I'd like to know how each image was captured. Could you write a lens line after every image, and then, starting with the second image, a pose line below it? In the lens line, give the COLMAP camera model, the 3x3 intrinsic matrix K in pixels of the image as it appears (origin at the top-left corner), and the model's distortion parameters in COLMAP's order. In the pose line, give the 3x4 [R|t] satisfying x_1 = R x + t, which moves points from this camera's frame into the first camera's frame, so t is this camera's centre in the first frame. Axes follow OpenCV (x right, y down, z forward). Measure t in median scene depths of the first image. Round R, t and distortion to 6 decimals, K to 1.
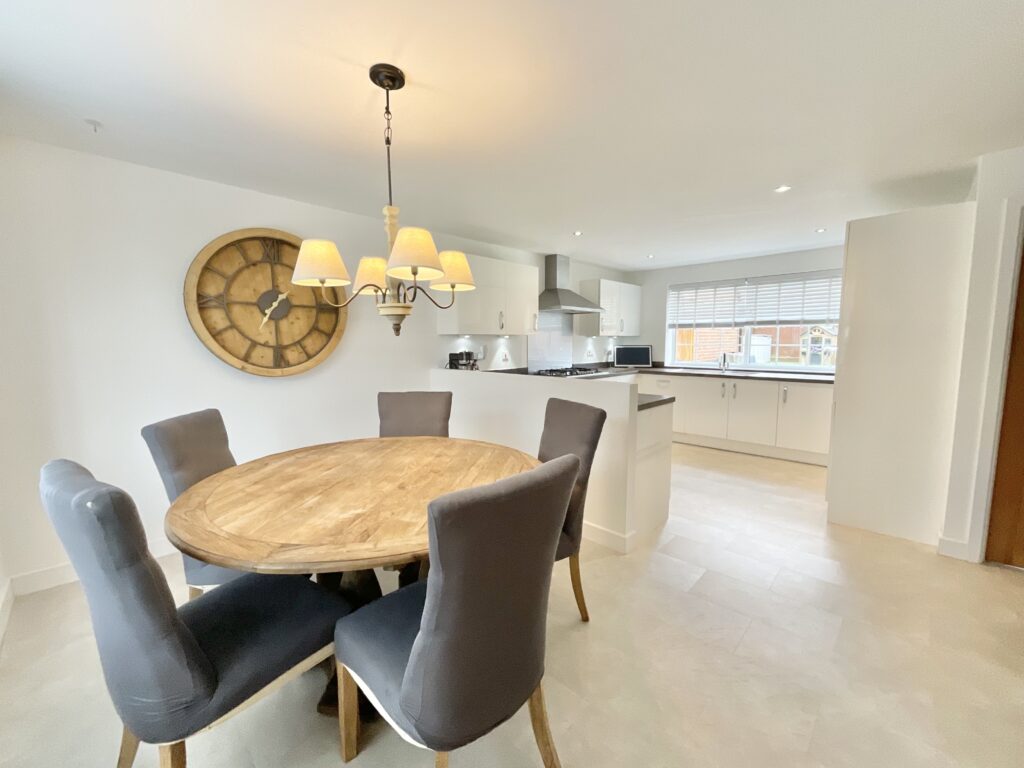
lens RADIAL K [[417.8, 0, 510.9], [0, 417.8, 392.4], [0, 0, 1]] dist [0.000693, 0.000145]
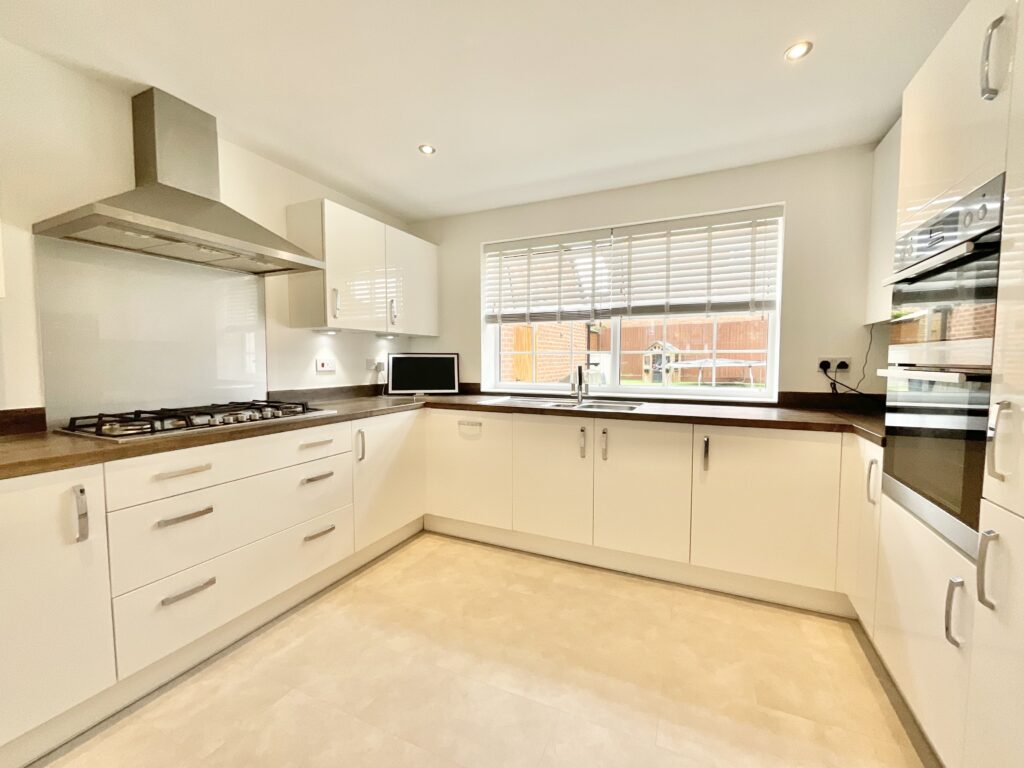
lens RADIAL K [[417.8, 0, 512.4], [0, 417.8, 384.2], [0, 0, 1]] dist [0.000693, 0.000145]
pose [[0.944543, -0.011288, 0.328195, 0.231722], [0.032765, 0.997662, -0.059983, -0.038735], [-0.326750, 0.067410, 0.942704, 0.480740]]
